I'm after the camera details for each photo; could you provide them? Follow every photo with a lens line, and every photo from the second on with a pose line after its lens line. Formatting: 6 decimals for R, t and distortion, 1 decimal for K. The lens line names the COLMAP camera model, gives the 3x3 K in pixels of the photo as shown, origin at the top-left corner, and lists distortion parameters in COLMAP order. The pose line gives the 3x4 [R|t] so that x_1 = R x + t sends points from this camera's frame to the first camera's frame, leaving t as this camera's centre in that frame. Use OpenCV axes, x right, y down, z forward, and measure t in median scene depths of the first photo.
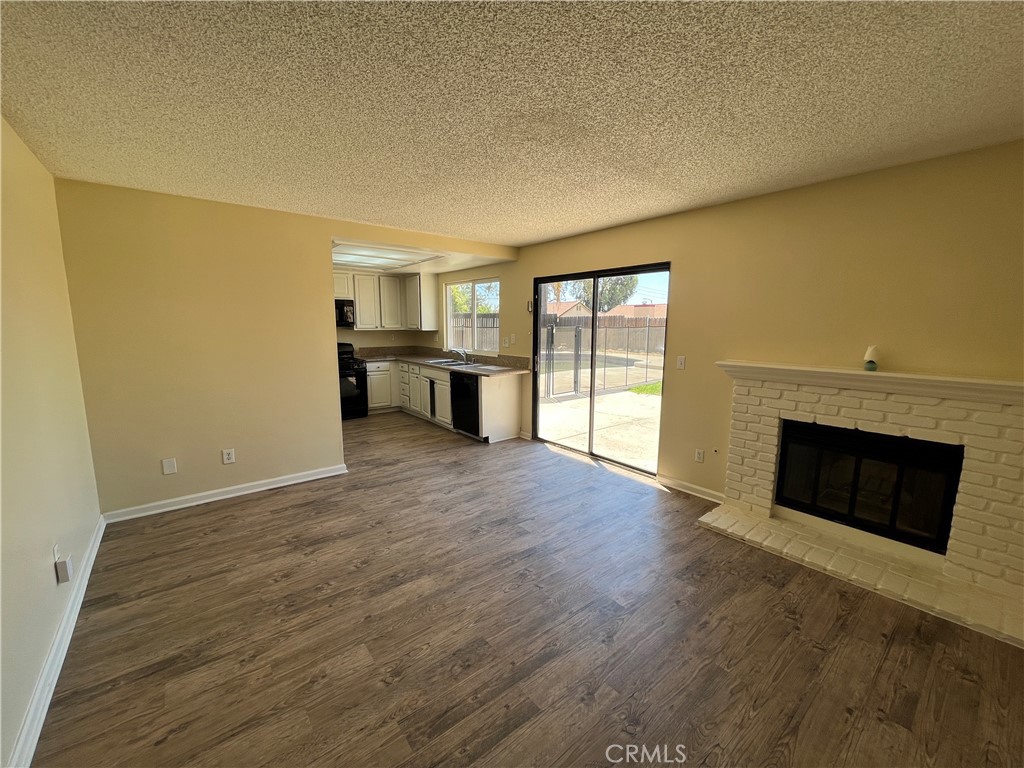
lens RADIAL K [[414.5, 0, 509.4], [0, 414.5, 382.9], [0, 0, 1]] dist [-0.000027, -0.000056]
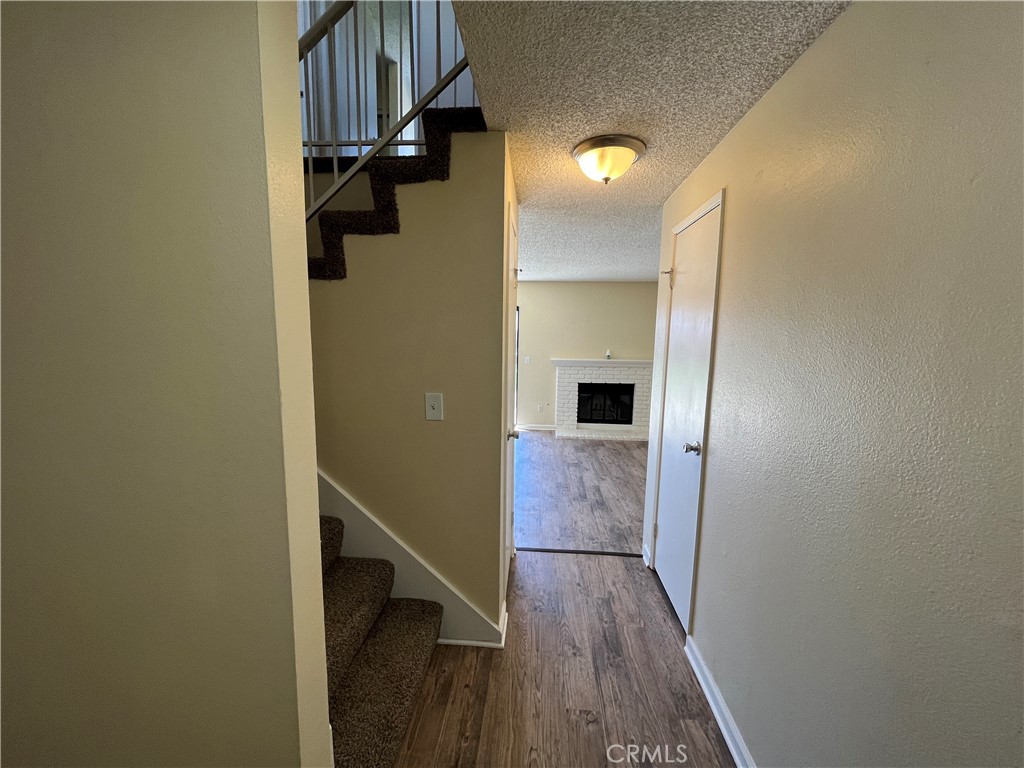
lens RADIAL K [[414.5, 0, 509.4], [0, 414.5, 382.9], [0, 0, 1]] dist [-0.000027, -0.000056]
pose [[0.686113, -0.086192, 0.722371, -1.437830], [0.092961, 0.995204, 0.030451, -0.019422], [-0.721531, 0.046259, 0.690835, -0.324577]]
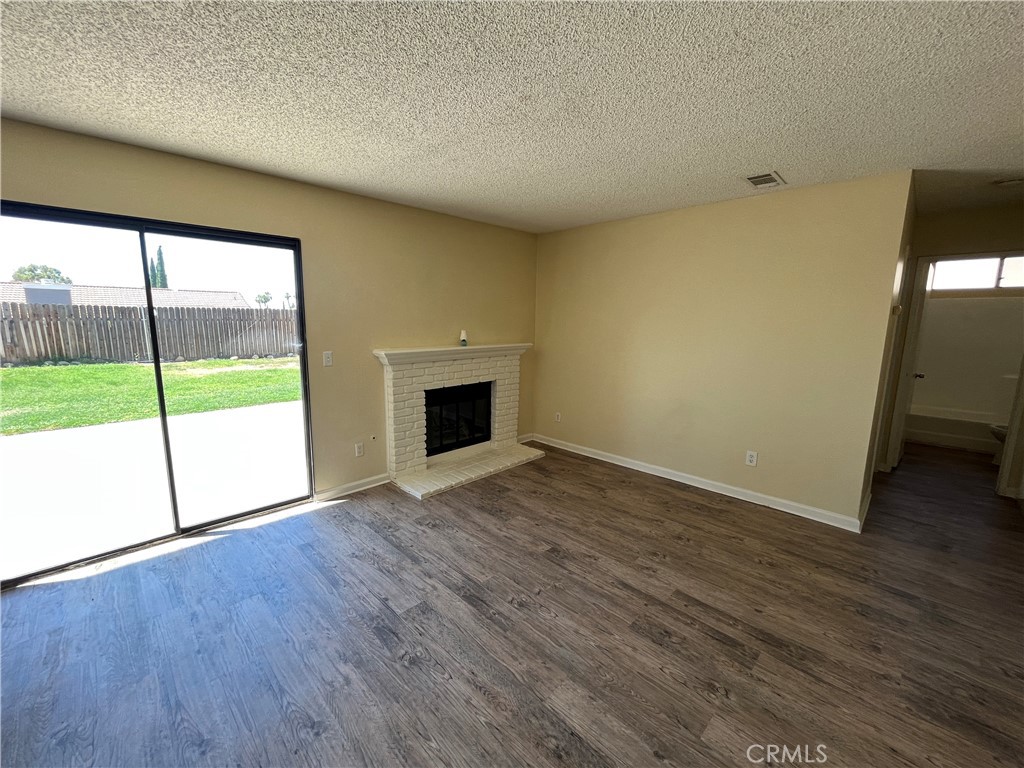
lens RADIAL K [[413.2, 0, 507.2], [0, 413.2, 383.4], [0, 0, 1]] dist [-0.002776, -0.000286]
pose [[-0.102566, -0.161463, 0.981534, -0.729086], [0.128550, 0.976312, 0.174037, -0.146906], [-0.986385, 0.144027, -0.079380, 1.004338]]
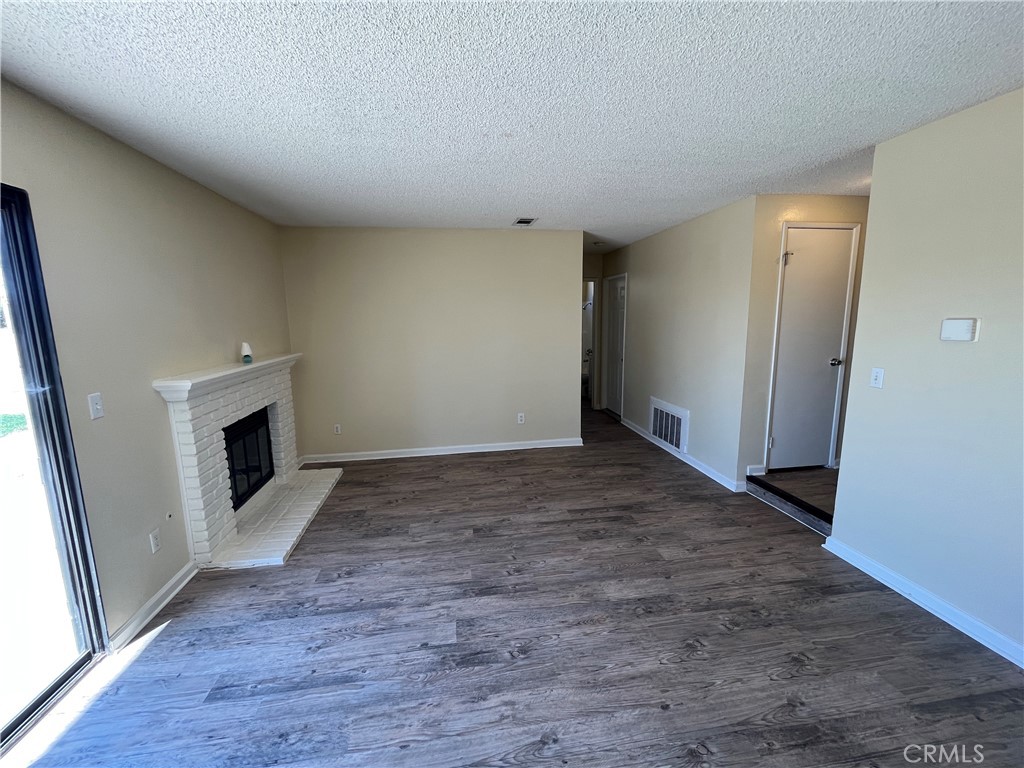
lens RADIAL K [[413.2, 0, 507.2], [0, 413.2, 383.4], [0, 0, 1]] dist [-0.002776, -0.000286]
pose [[-0.860951, -0.071440, 0.503646, -0.411347], [0.084737, 0.956114, 0.280473, -0.254065], [-0.501580, 0.284151, -0.817114, 1.662701]]
